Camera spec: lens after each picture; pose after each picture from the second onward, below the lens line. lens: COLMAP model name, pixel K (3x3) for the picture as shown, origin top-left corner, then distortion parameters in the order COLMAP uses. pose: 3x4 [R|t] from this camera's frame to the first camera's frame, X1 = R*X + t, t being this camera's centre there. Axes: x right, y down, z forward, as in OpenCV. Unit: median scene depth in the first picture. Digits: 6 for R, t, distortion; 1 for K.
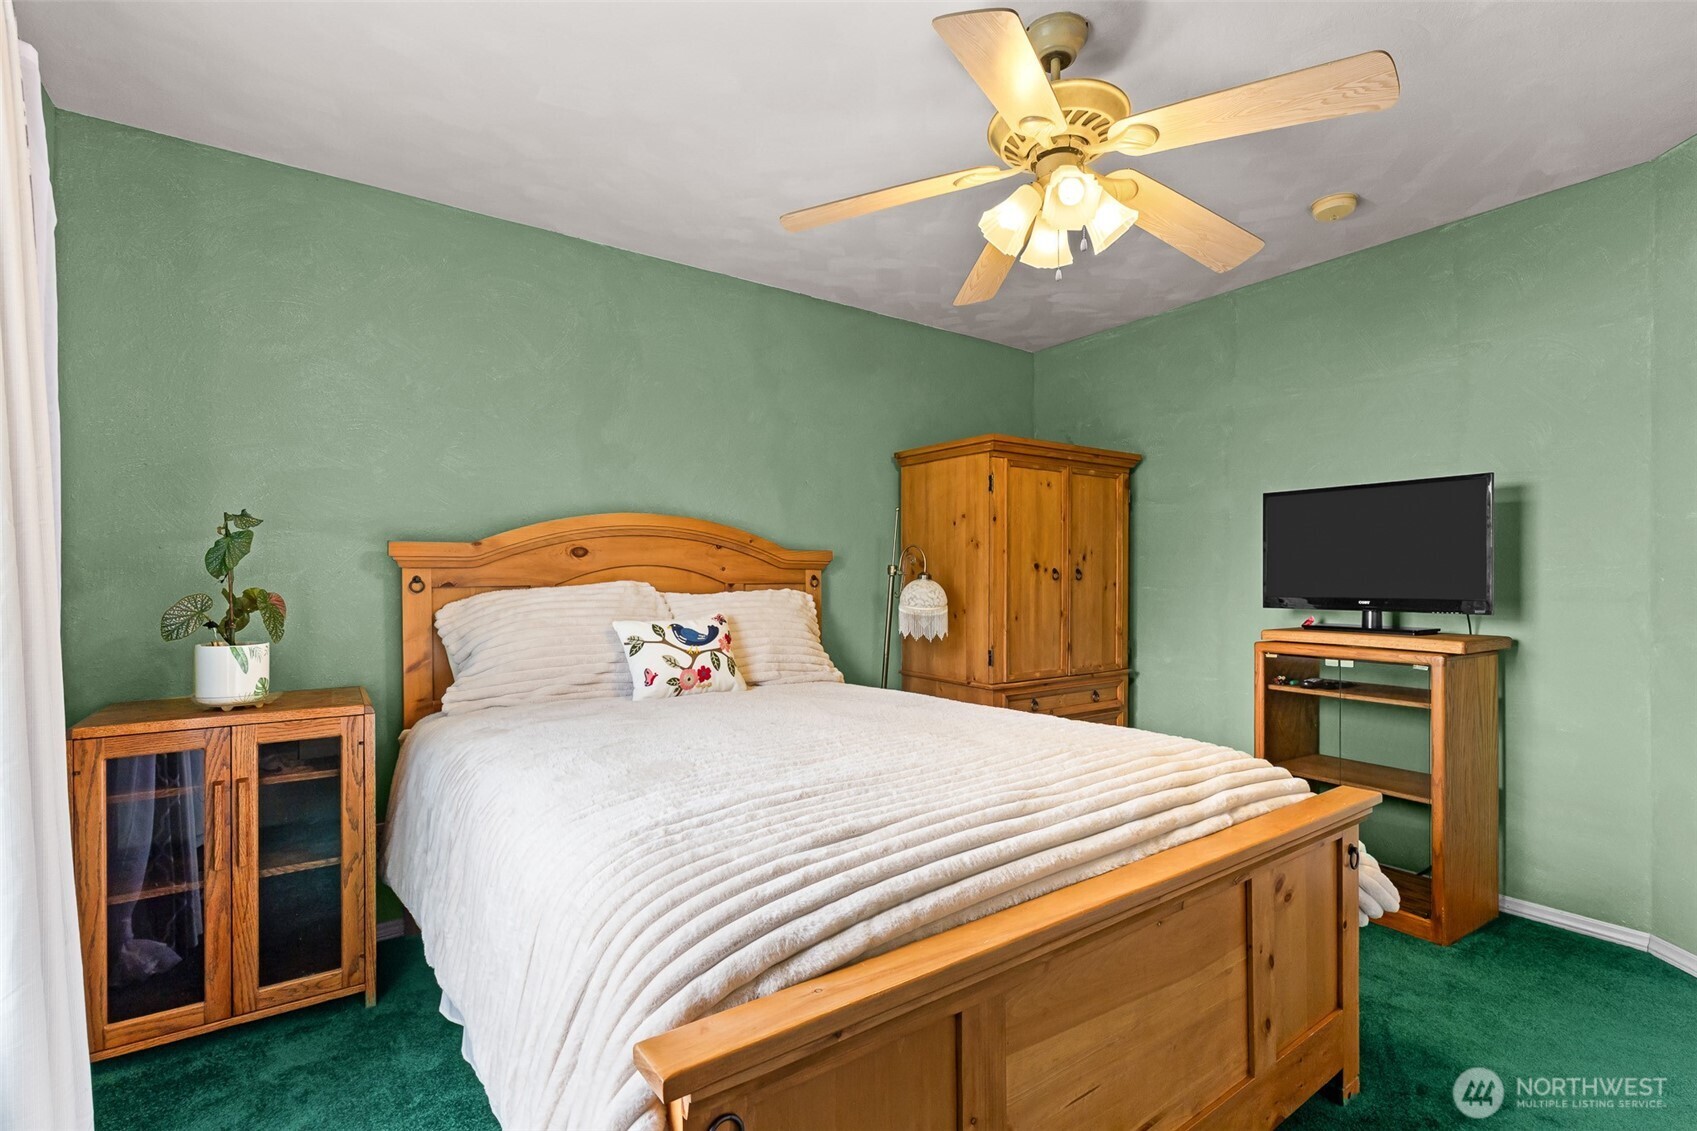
lens RADIAL K [[773.4, 0, 853.7], [0, 773.4, 581.5], [0, 0, 1]] dist [0.008128, -0.003869]
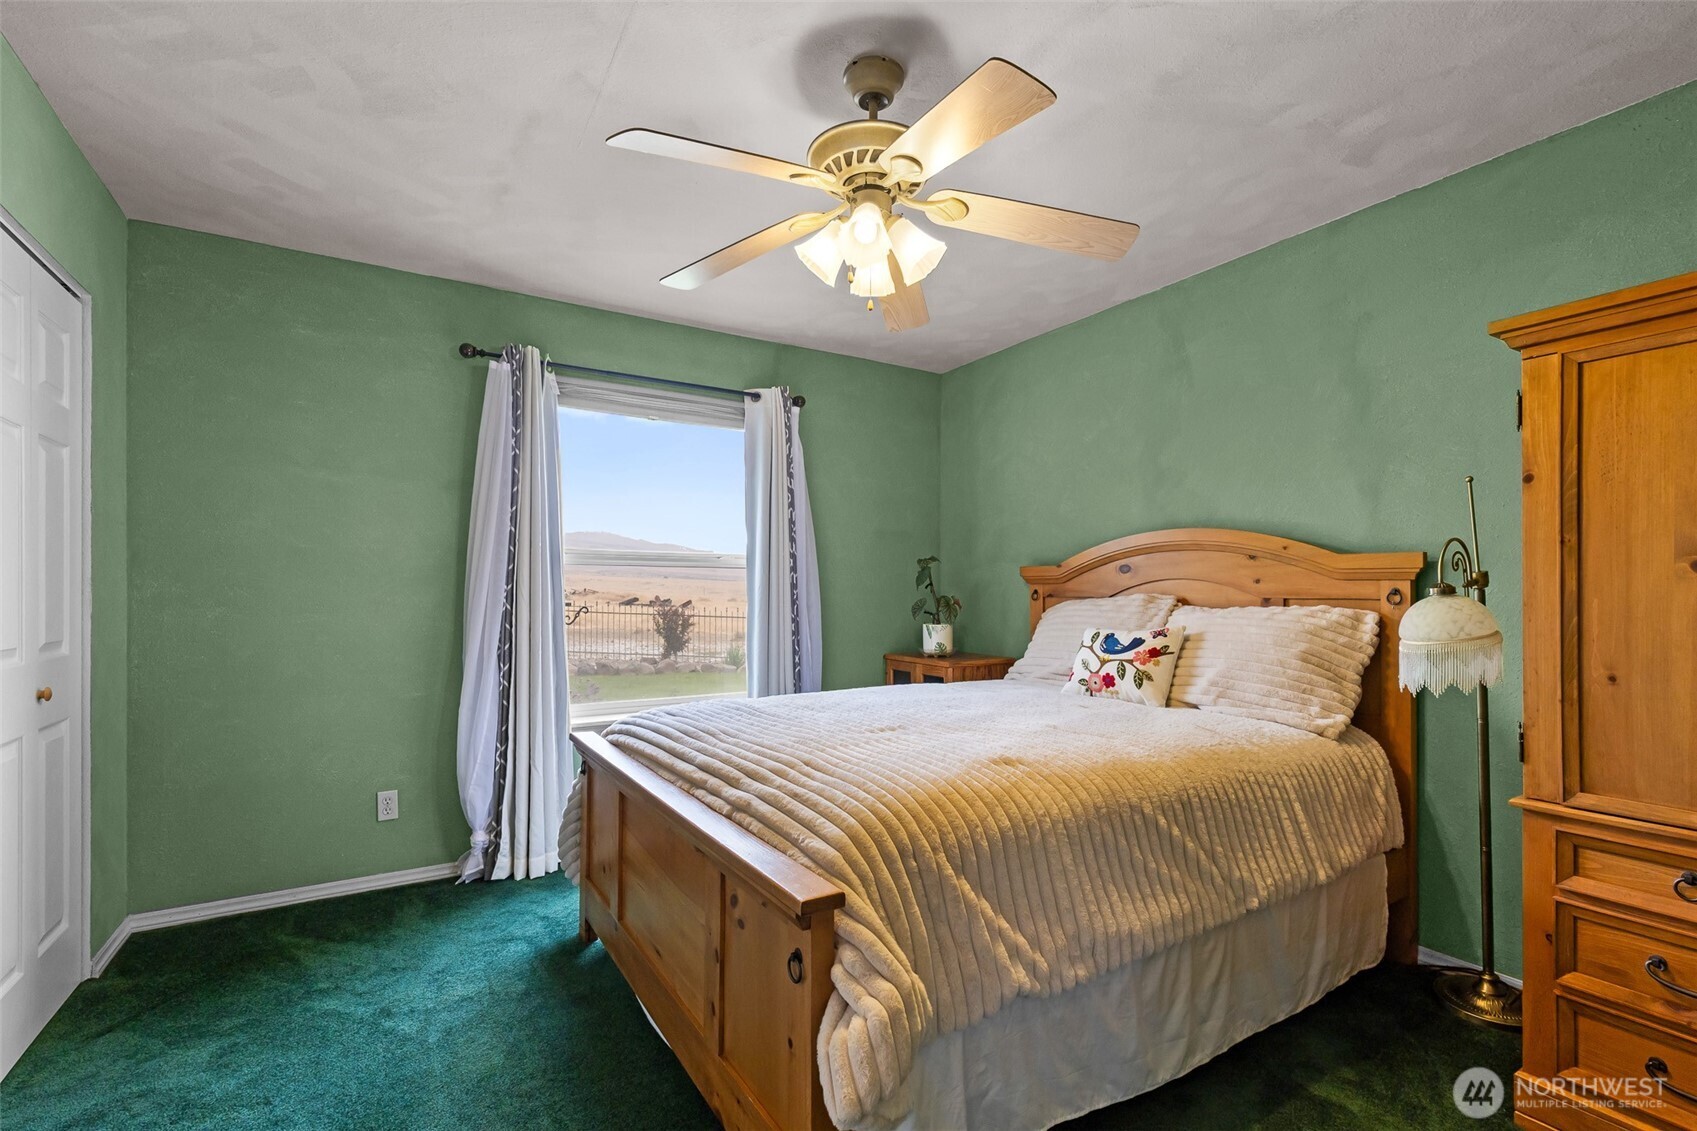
lens RADIAL K [[773.2, 0, 846.2], [0, 773.2, 592.5], [0, 0, 1]] dist [0.005115, 0.001019]
pose [[-0.092253, 0.005393, -0.995721, 0.906270], [-0.003731, 0.999976, 0.005762, -0.008042], [0.995729, 0.004247, -0.092231, 0.731946]]
